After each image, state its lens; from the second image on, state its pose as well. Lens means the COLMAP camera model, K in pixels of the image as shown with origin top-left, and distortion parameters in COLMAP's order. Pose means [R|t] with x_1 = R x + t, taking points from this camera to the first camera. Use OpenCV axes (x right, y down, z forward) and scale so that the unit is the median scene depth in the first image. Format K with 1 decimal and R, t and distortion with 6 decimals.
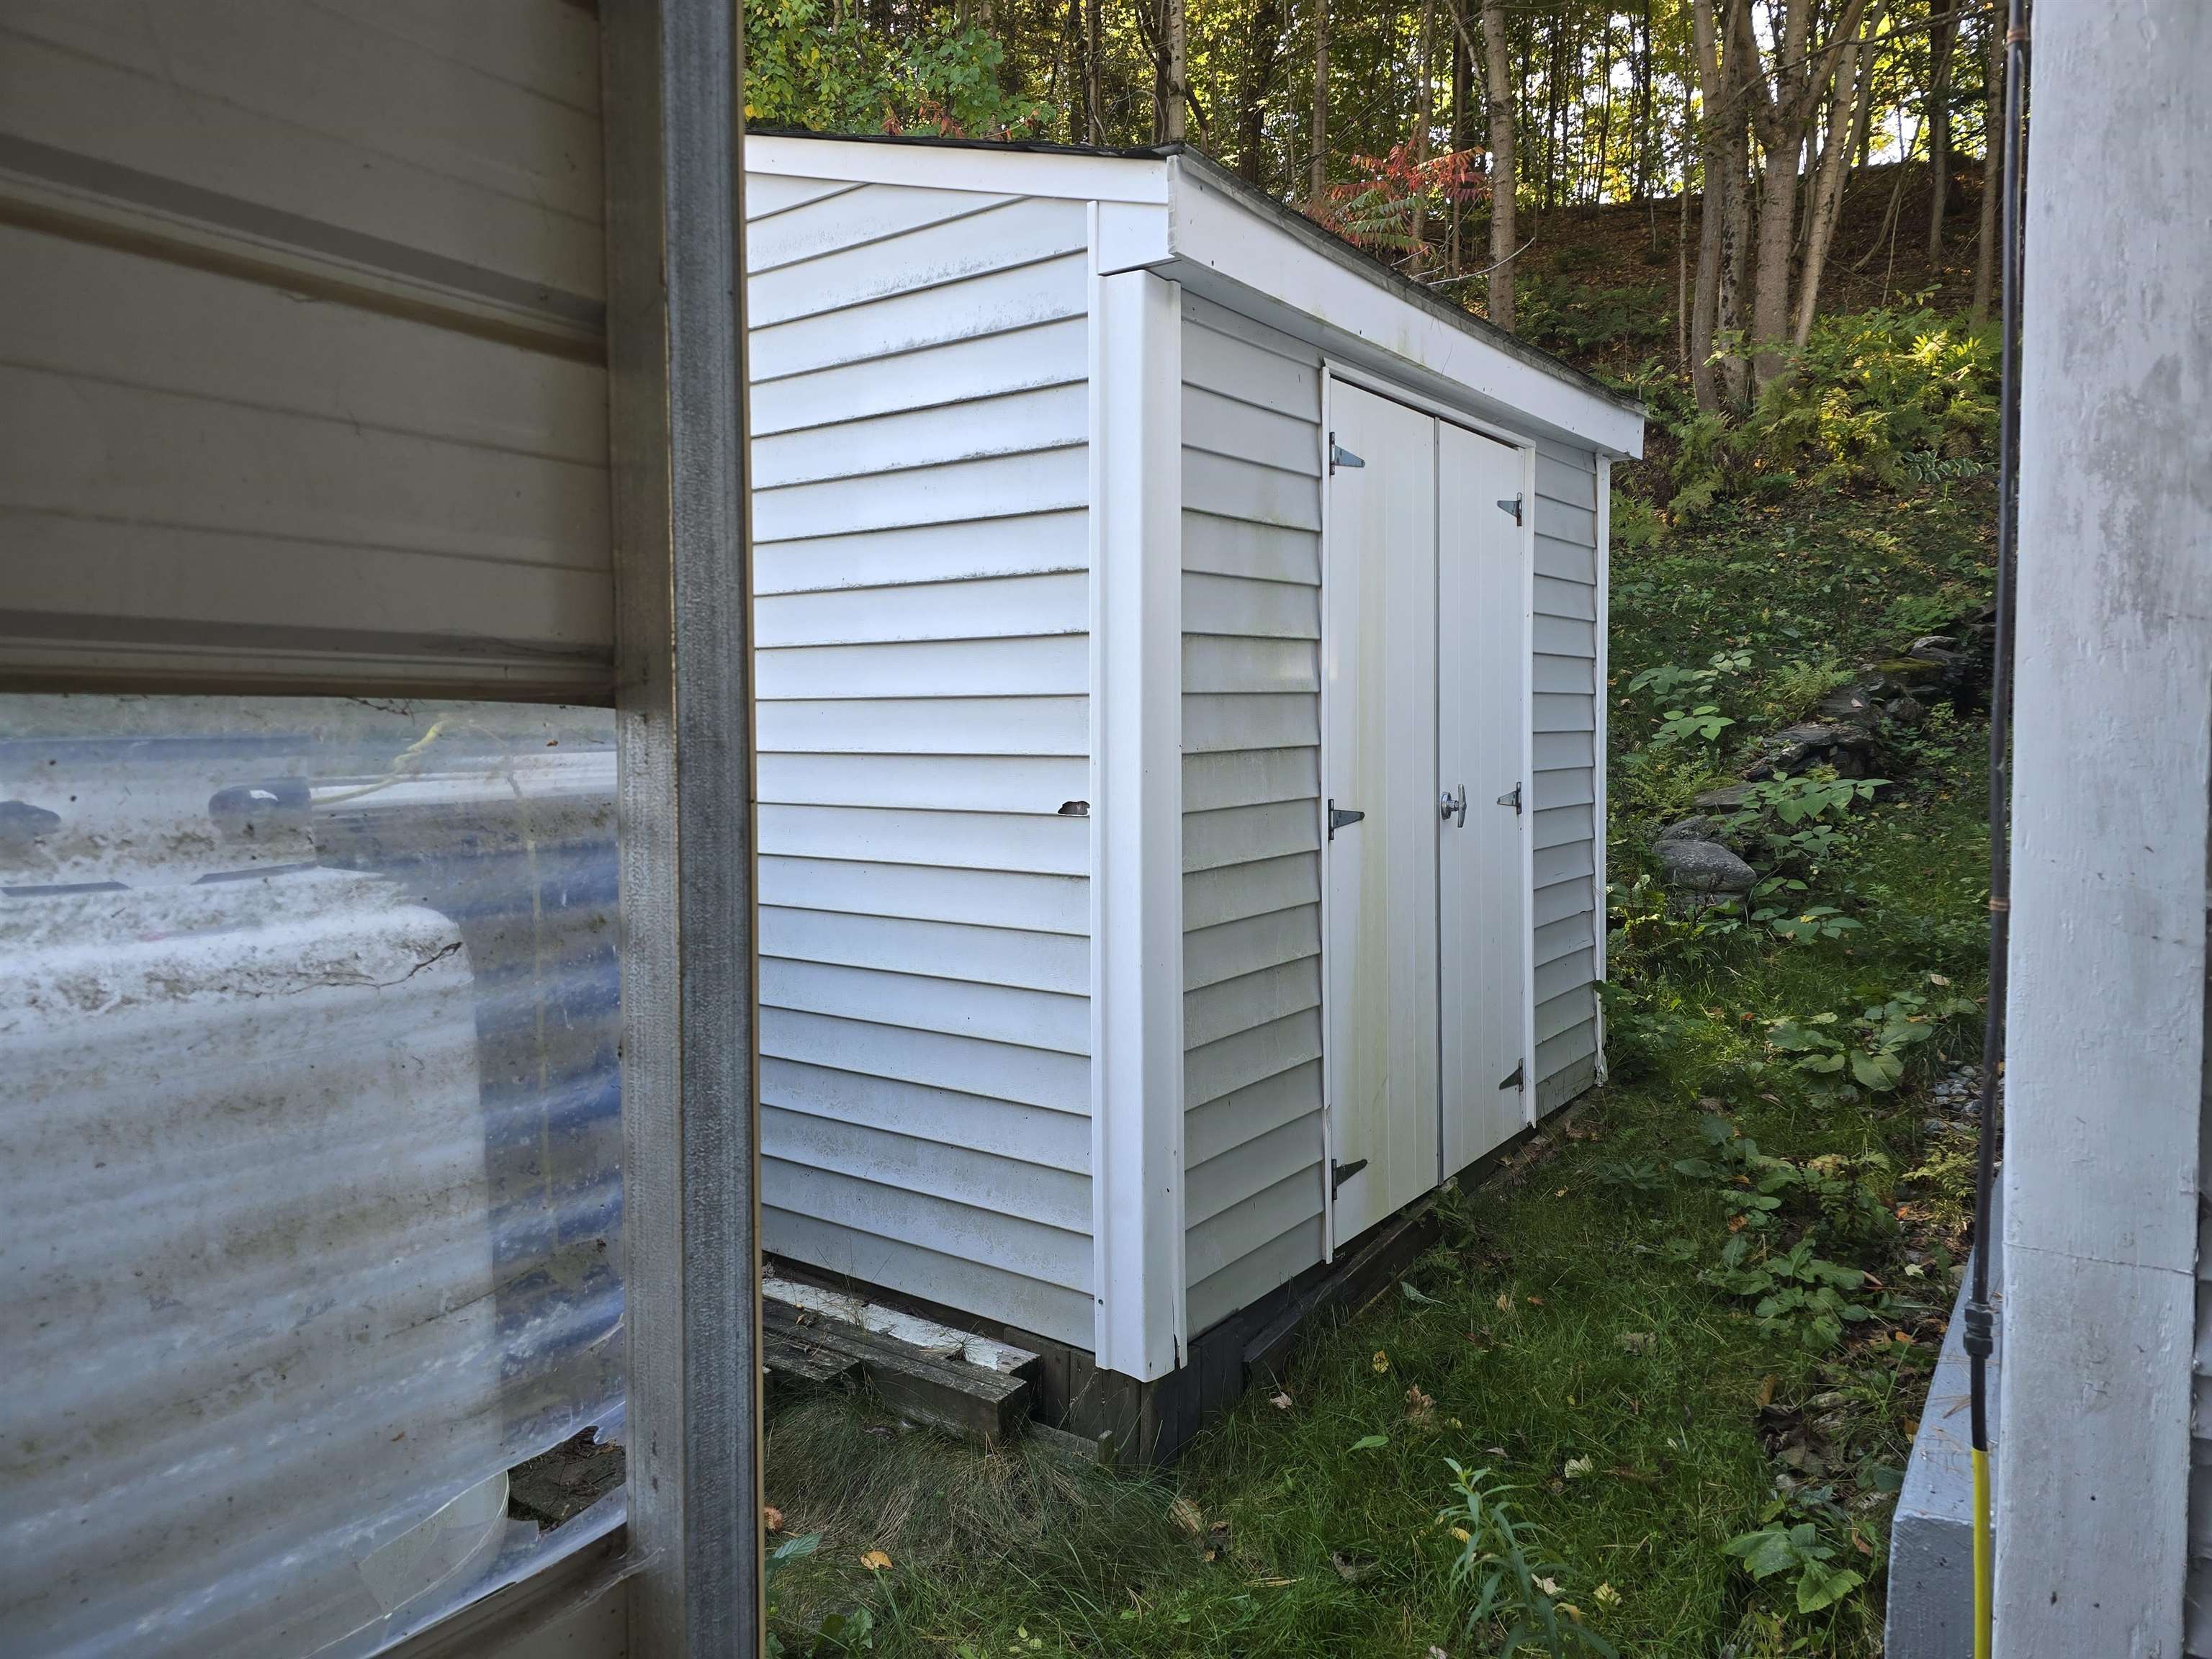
lens RADIAL K [[1486.1, 0, 1098.9], [0, 1486.1, 826.9], [0, 0, 1]] dist [0.046429, -0.006218]
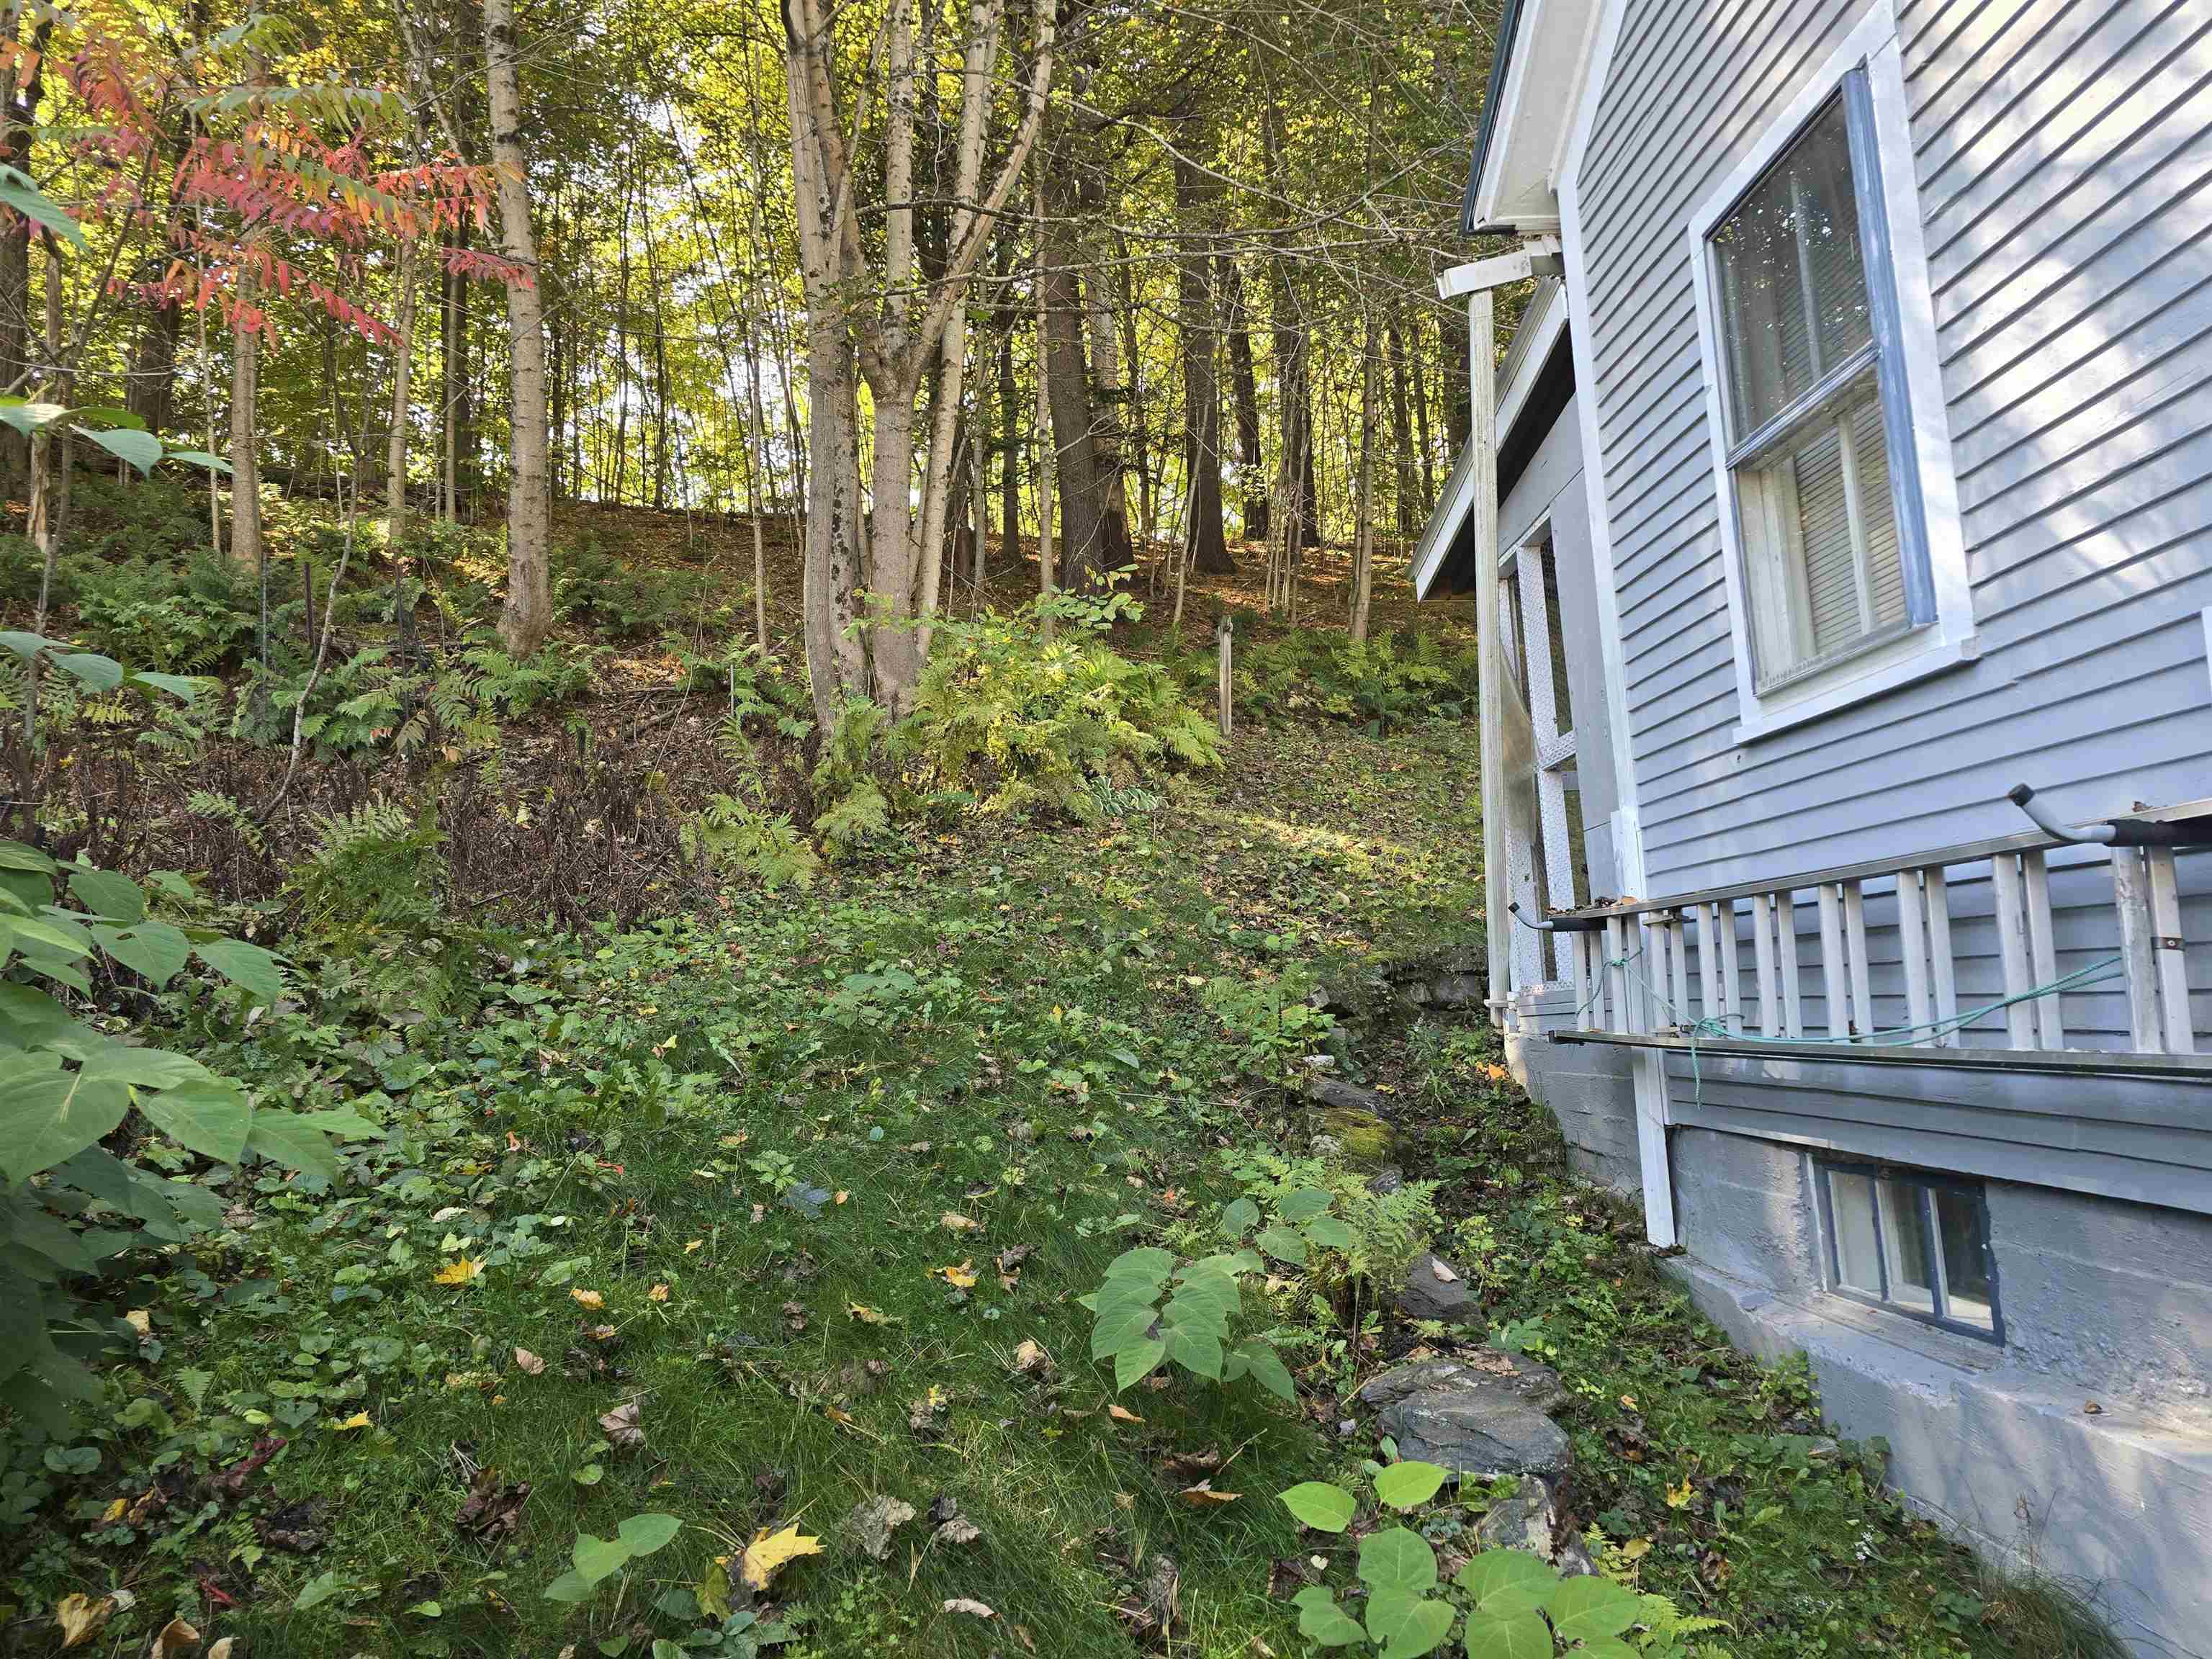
lens RADIAL K [[1486.1, 0, 1102.1], [0, 1486.1, 837.7], [0, 0, 1]] dist [0.046429, -0.006218]
pose [[0.798067, 0.039397, 0.601279, 0.083222], [0.083516, 0.980997, -0.175126, -0.082144], [-0.596753, 0.189979, 0.779612, 0.403437]]
